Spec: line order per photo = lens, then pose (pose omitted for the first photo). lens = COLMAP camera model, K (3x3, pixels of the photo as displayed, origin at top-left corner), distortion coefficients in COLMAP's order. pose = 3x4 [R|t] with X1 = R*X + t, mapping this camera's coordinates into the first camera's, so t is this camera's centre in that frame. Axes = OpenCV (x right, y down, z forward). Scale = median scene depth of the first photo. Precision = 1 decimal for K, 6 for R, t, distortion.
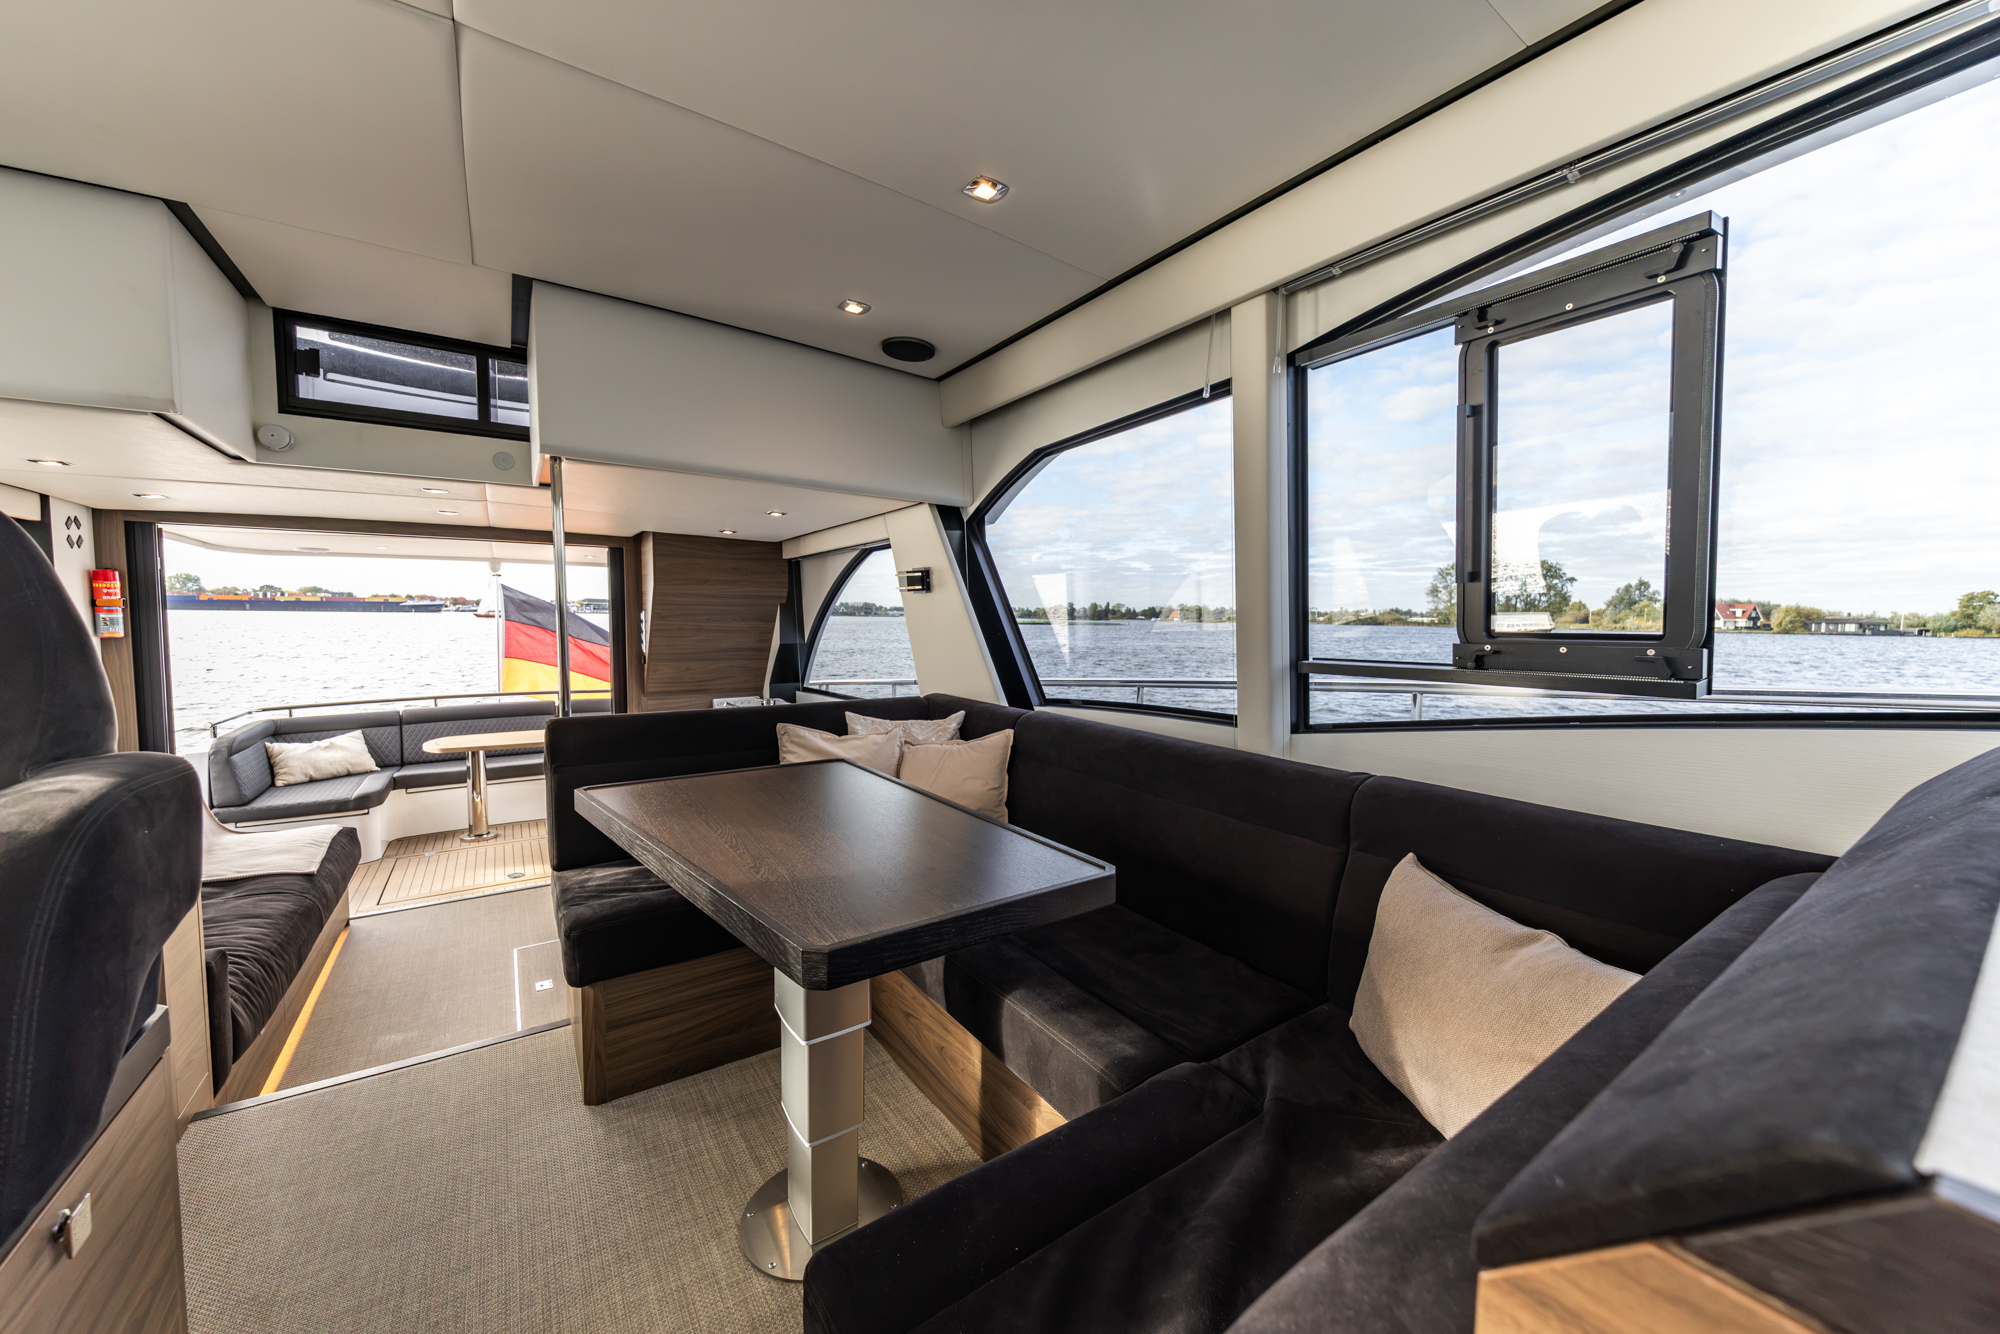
lens RADIAL K [[735.0, 0, 1007.6], [0, 735.0, 657.5], [0, 0, 1]] dist [0.002094, -0.000108]
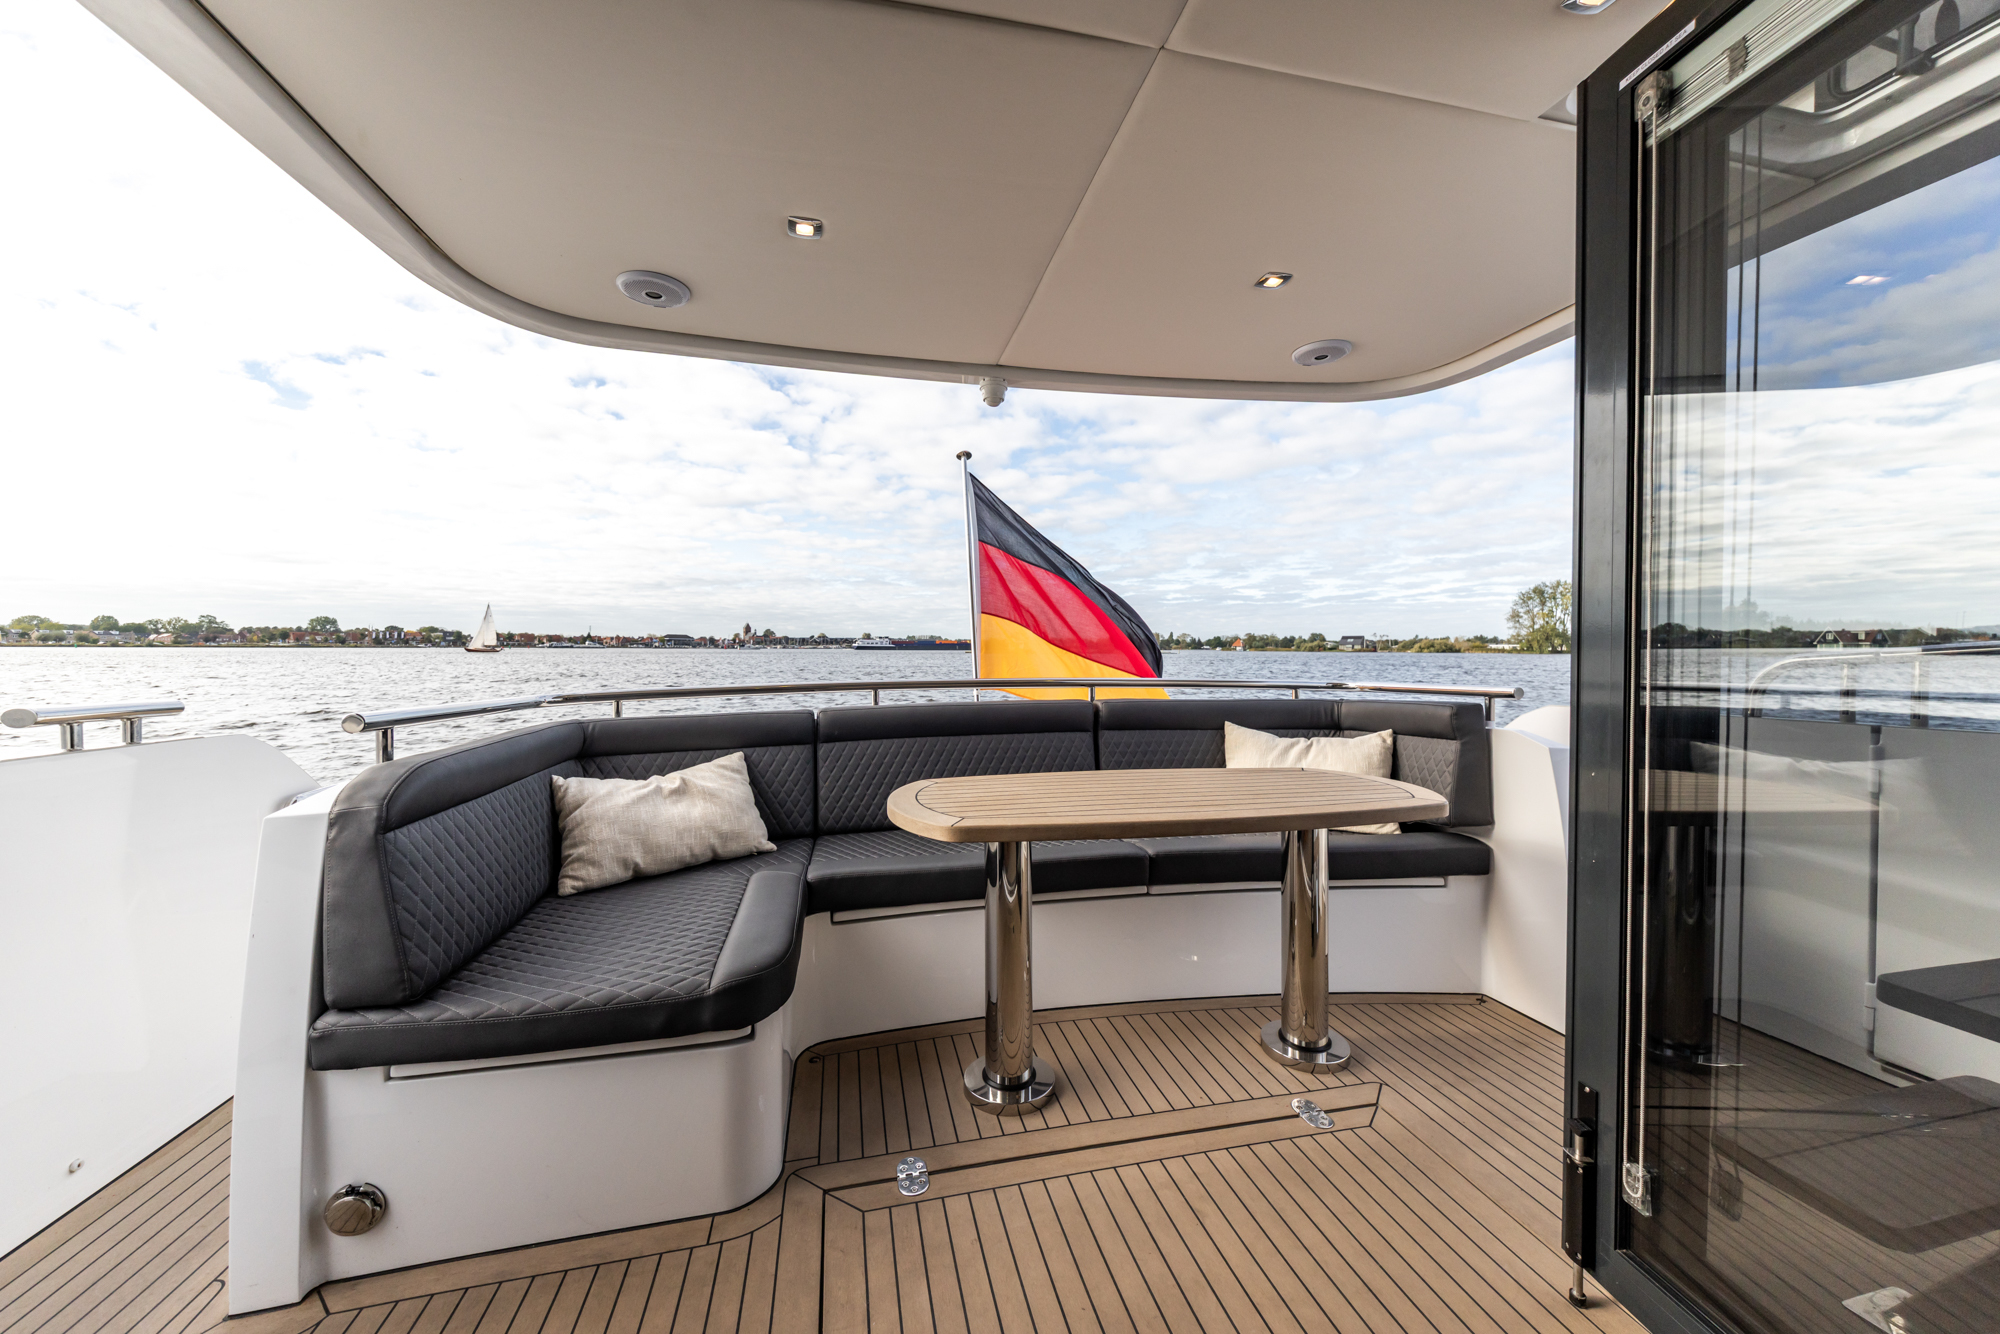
lens RADIAL K [[735.0, 0, 1012.5], [0, 735.0, 650.5], [0, 0, 1]] dist [0.002094, -0.000108]
pose [[0.931820, -0.015739, -0.362579, -0.599184], [-0.005611, 0.998315, -0.057755, 0.066242], [0.362877, 0.055851, 0.930162, 0.682382]]
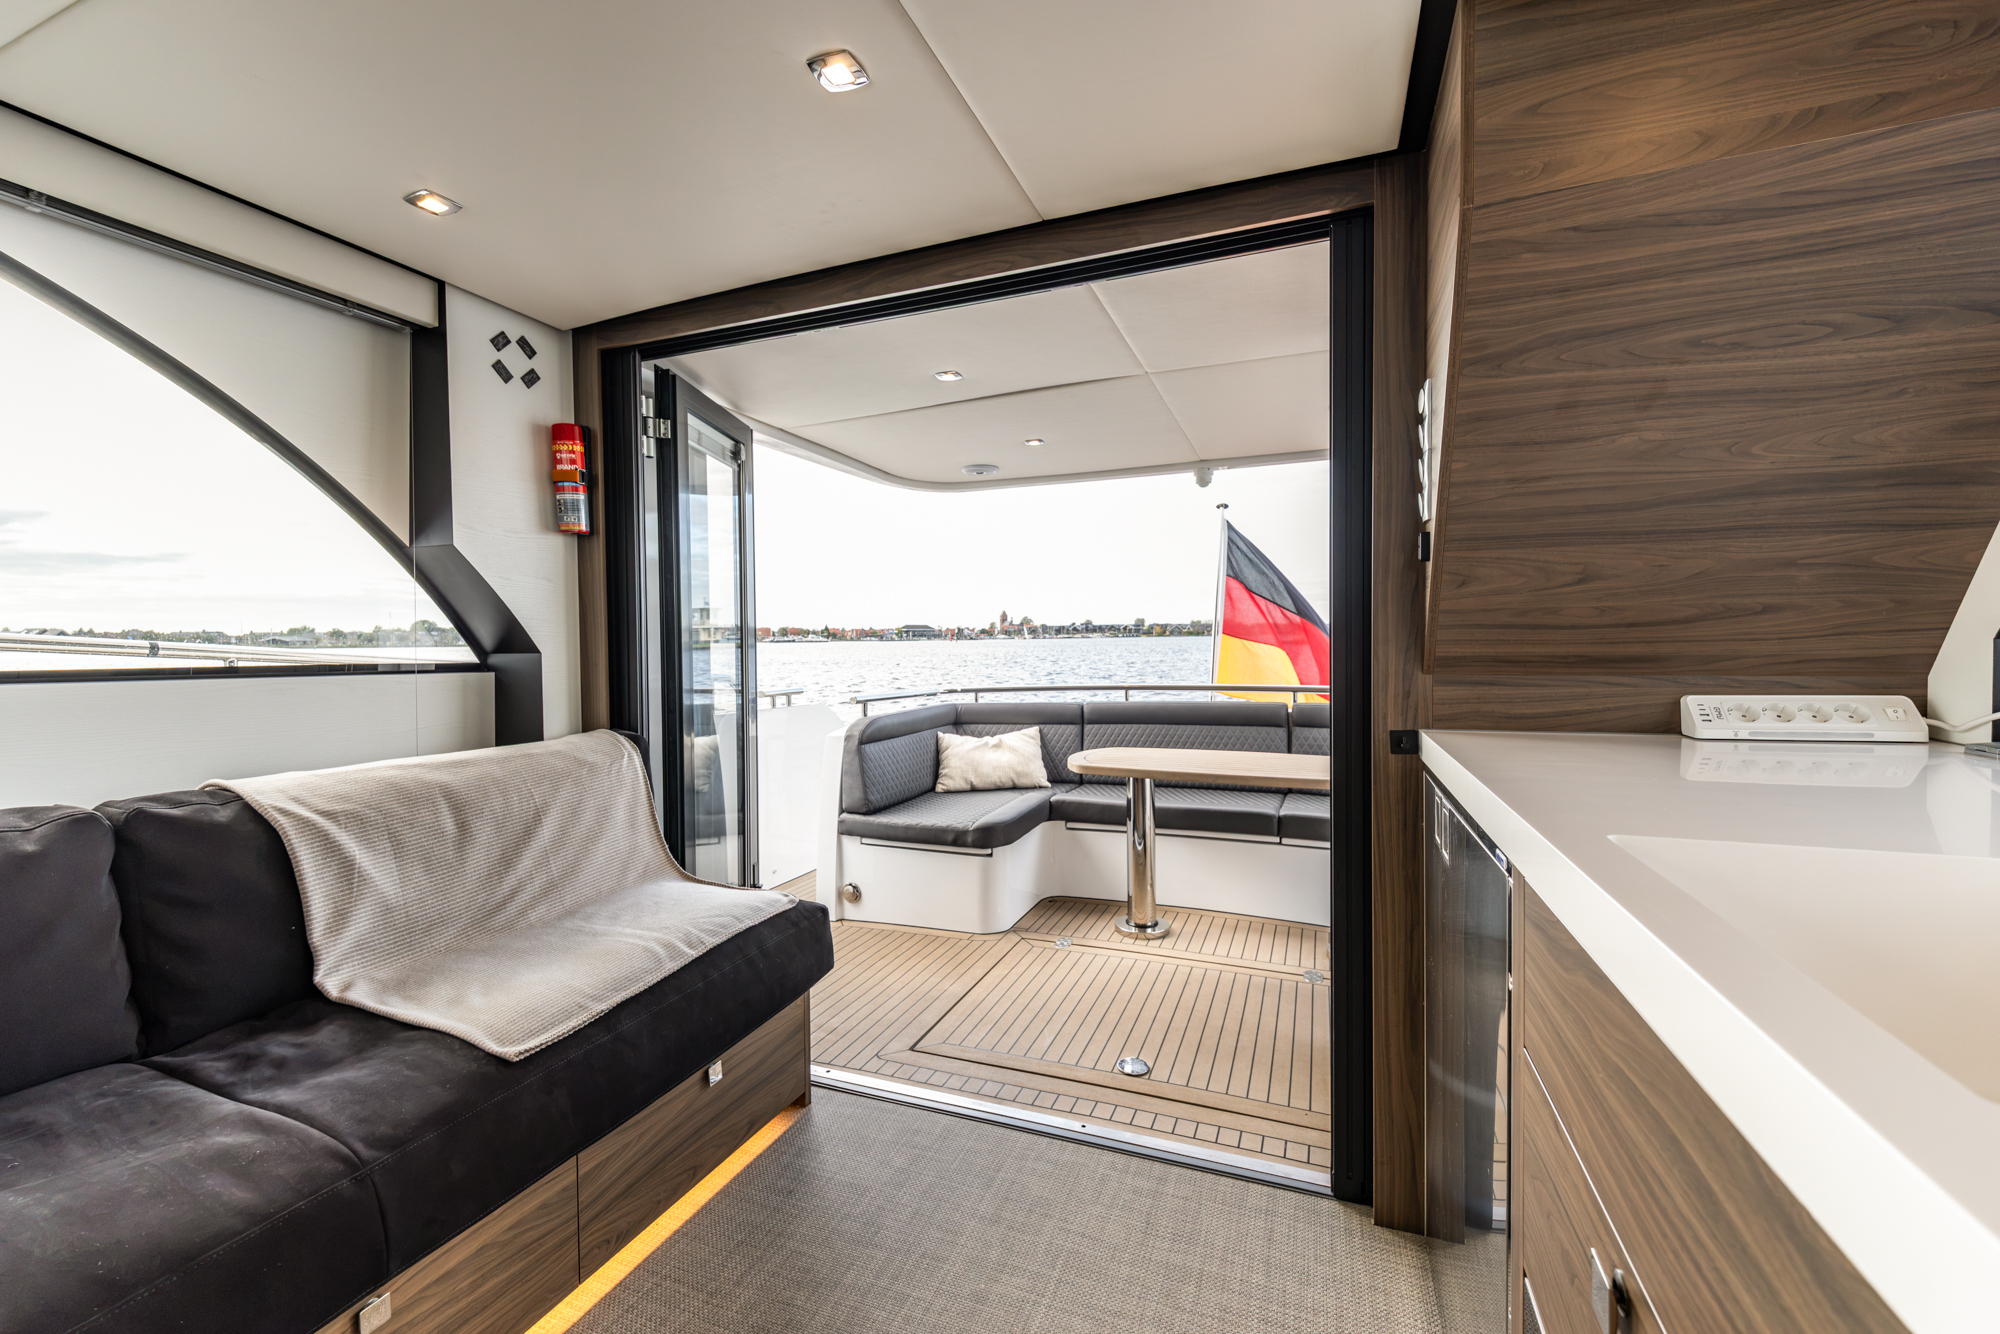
lens RADIAL K [[822.2, 0, 998.6], [0, 822.2, 659.2], [0, 0, 1]] dist [0.003029, -0.000034]
pose [[0.558126, 0.002804, -0.829751, -0.251122], [-0.027310, 0.999515, -0.014992, 0.048736], [0.829307, 0.031028, 0.557932, 0.548445]]
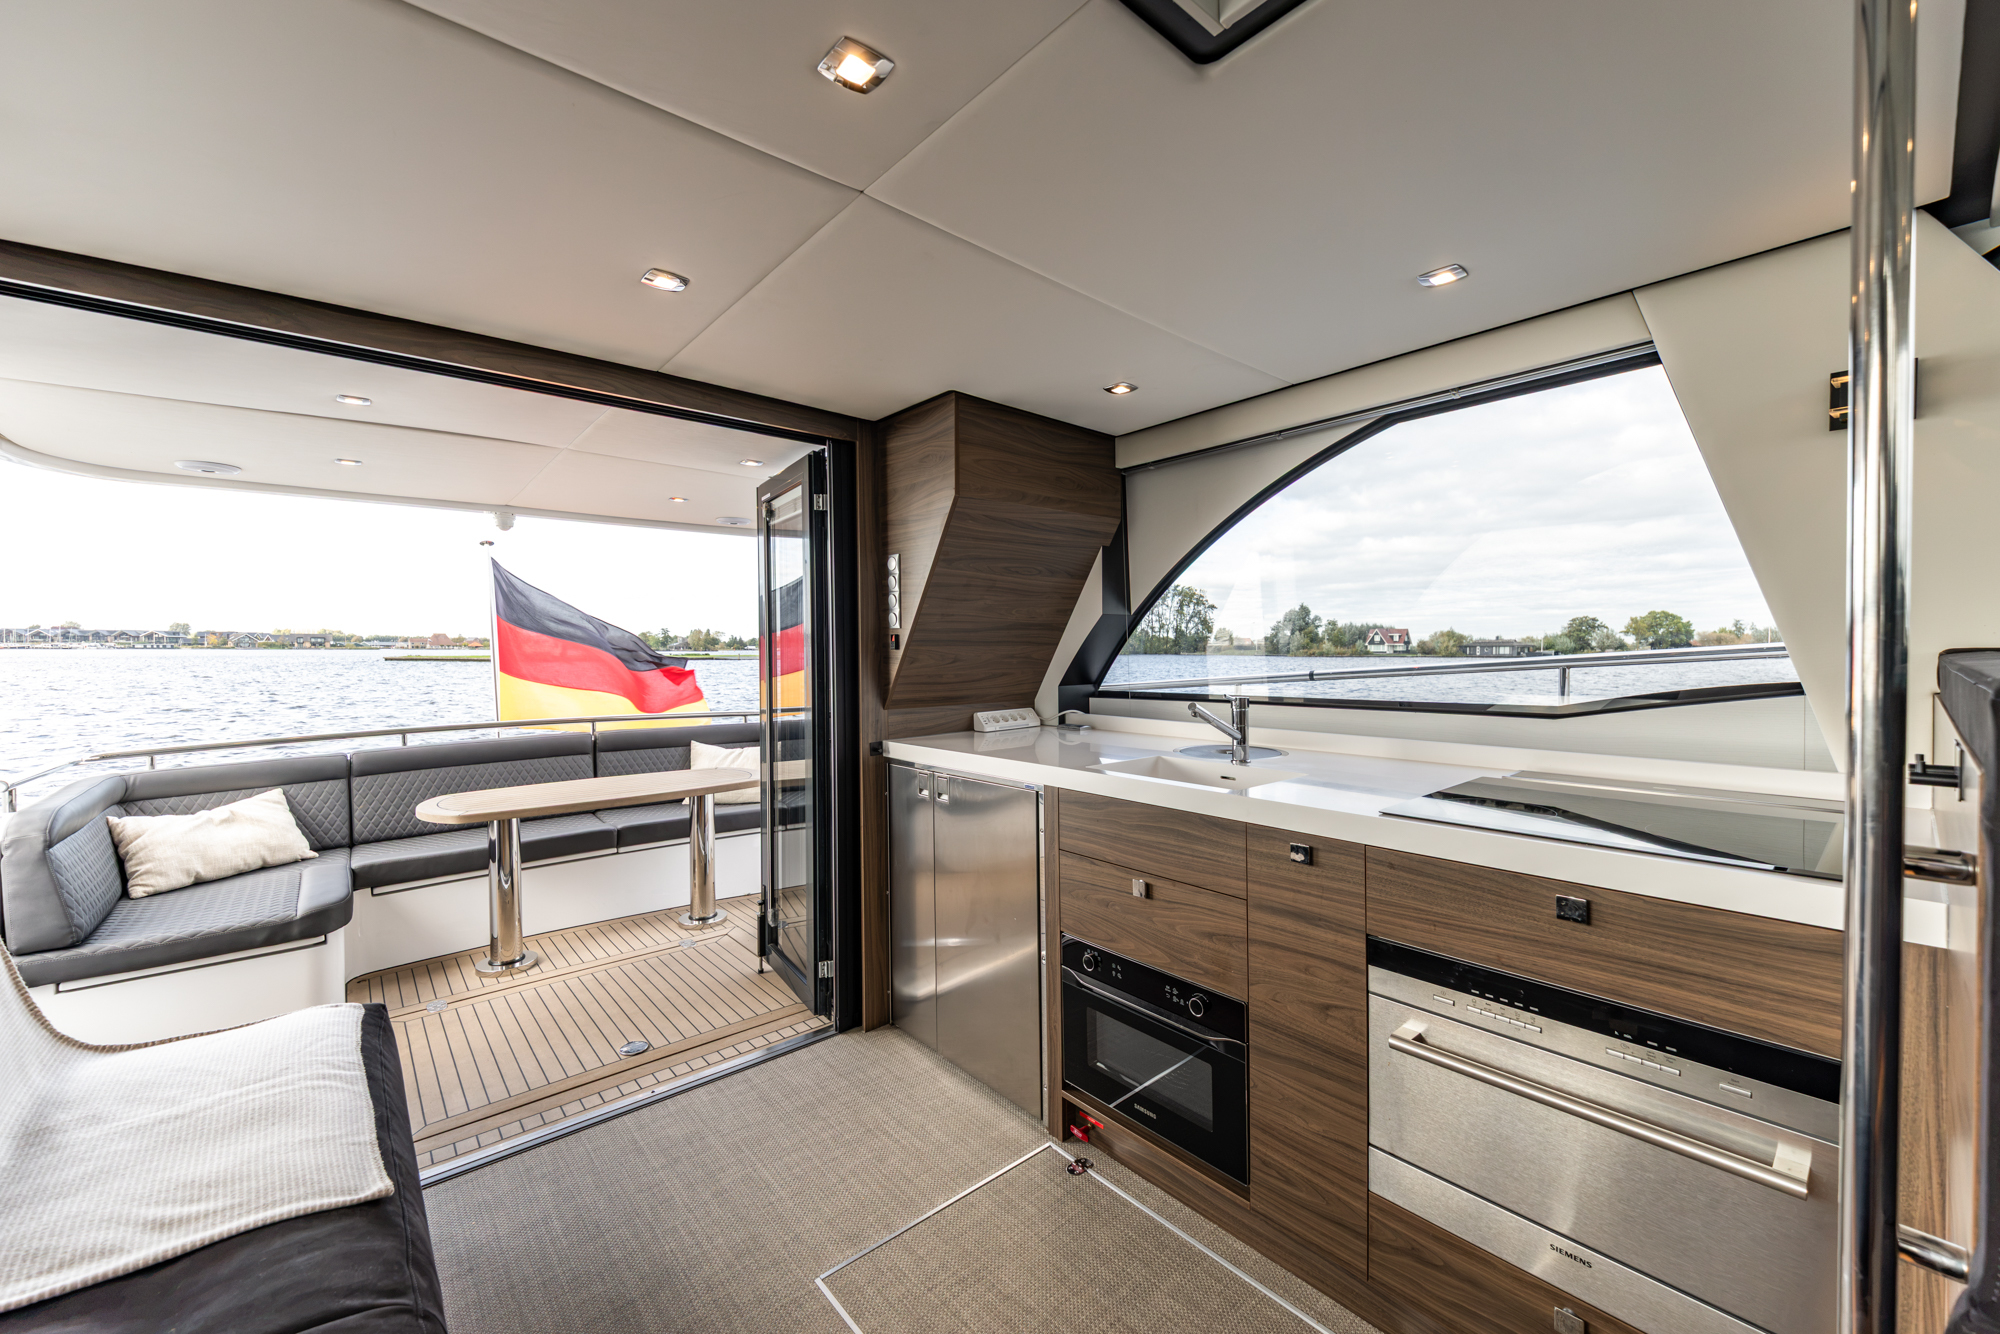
lens RADIAL K [[773.1, 0, 1007.3], [0, 773.1, 662.2], [0, 0, 1]] dist [0.001369, -0.000527]
pose [[0.993259, -0.023206, 0.113571, -0.392387], [0.027186, 0.999065, -0.033621, 0.036587], [-0.112684, 0.036481, 0.992961, 0.338156]]
